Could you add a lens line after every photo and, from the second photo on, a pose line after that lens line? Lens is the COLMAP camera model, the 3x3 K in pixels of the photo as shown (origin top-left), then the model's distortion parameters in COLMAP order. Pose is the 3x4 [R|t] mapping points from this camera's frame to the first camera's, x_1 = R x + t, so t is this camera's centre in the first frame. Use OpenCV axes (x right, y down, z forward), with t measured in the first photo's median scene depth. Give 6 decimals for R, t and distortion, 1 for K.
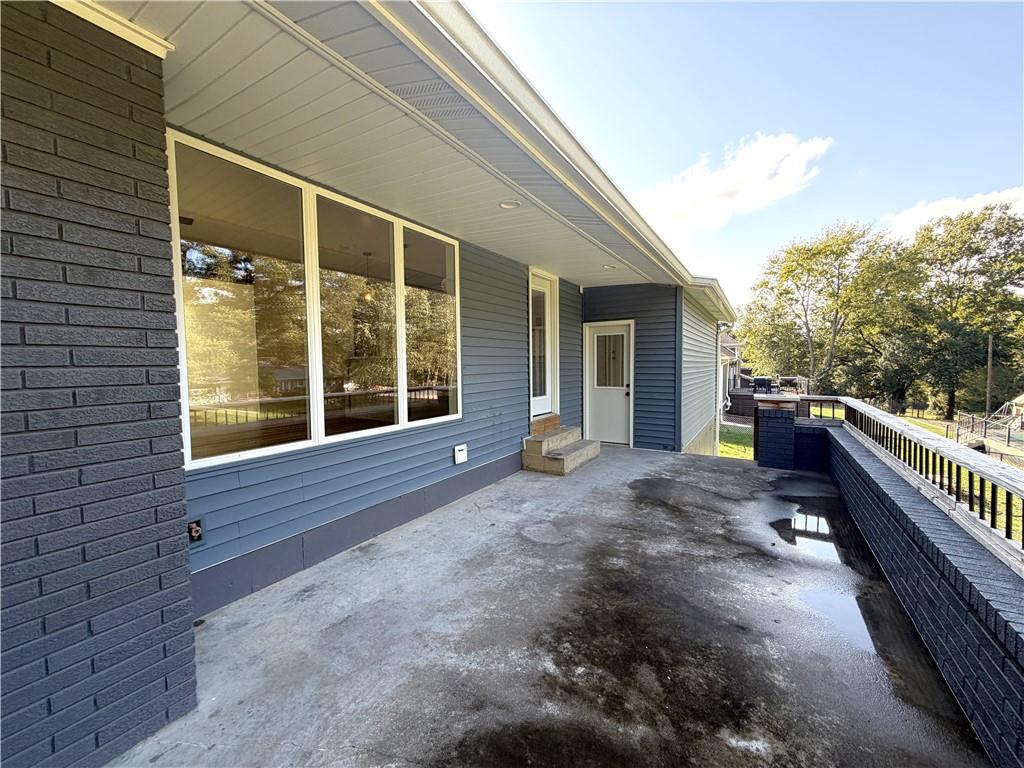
lens RADIAL K [[408.8, 0, 511.3], [0, 408.8, 382.1], [0, 0, 1]] dist [-0.002519, -0.000488]
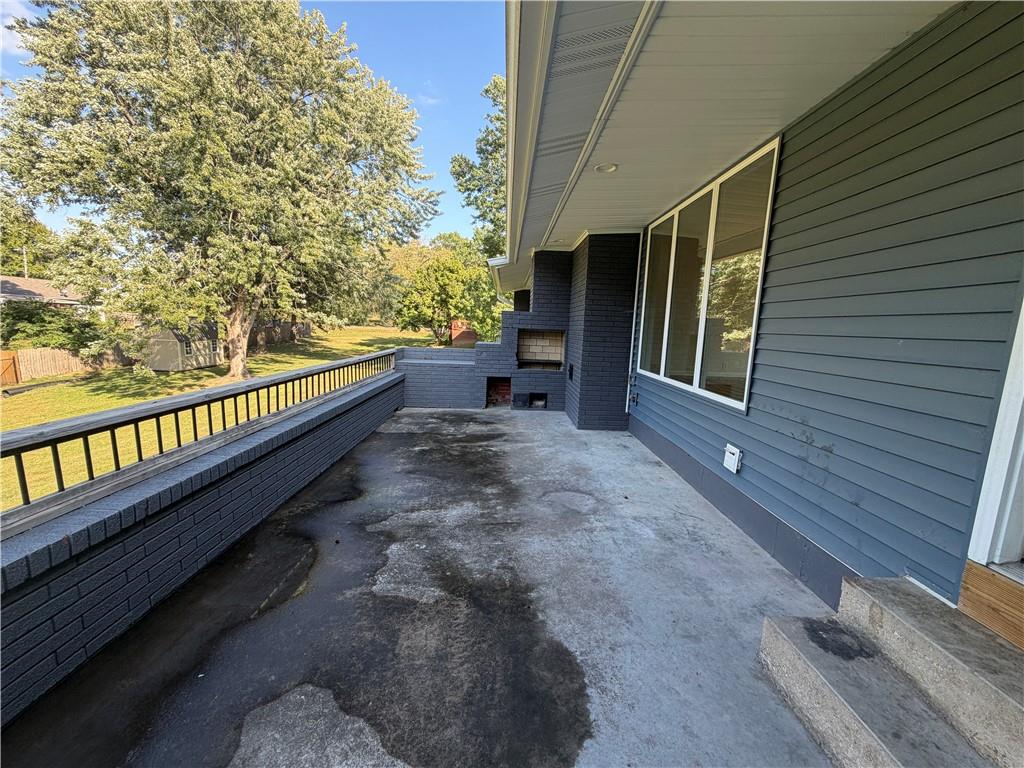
lens RADIAL K [[408.8, 0, 509.4], [0, 408.8, 386.6], [0, 0, 1]] dist [-0.002519, -0.000488]
pose [[-0.848540, 0.062446, -0.525433, 0.740971], [-0.048291, 0.979728, 0.194424, -0.086675], [0.526922, 0.190350, -0.828323, 1.758225]]
